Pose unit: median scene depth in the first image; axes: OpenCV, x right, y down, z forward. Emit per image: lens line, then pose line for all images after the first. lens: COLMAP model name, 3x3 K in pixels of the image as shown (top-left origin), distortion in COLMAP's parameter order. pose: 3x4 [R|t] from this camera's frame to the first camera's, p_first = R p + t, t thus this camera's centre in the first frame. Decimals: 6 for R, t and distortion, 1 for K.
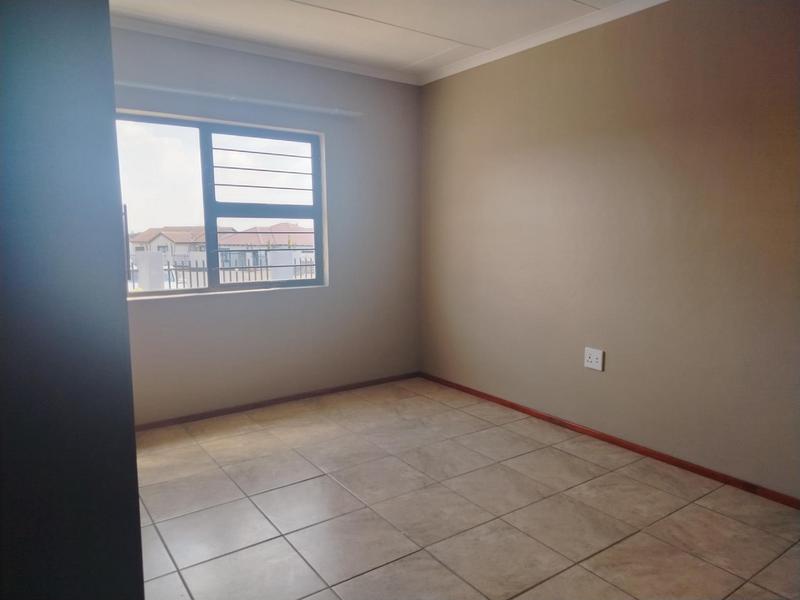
lens RADIAL K [[571.6, 0, 400.0], [0, 571.6, 300.0], [0, 0, 1]] dist [0.057635, -0.001479]
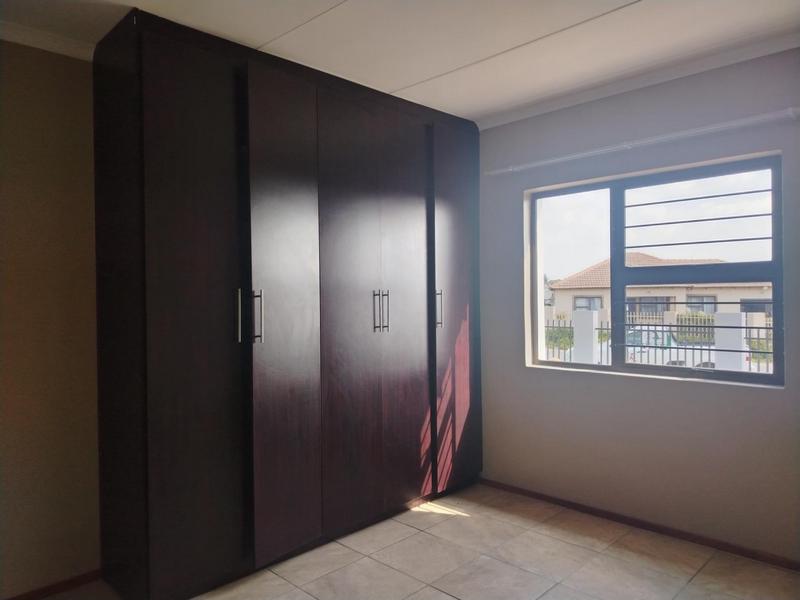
lens RADIAL K [[560.9, 0, 405.0], [0, 560.9, 297.7], [0, 0, 1]] dist [-0.000983, 0.002322]
pose [[0.166684, 0.000828, -0.986010, 0.449531], [-0.108593, 0.993932, -0.017523, -0.074687], [0.980012, 0.109995, 0.165763, 0.544126]]
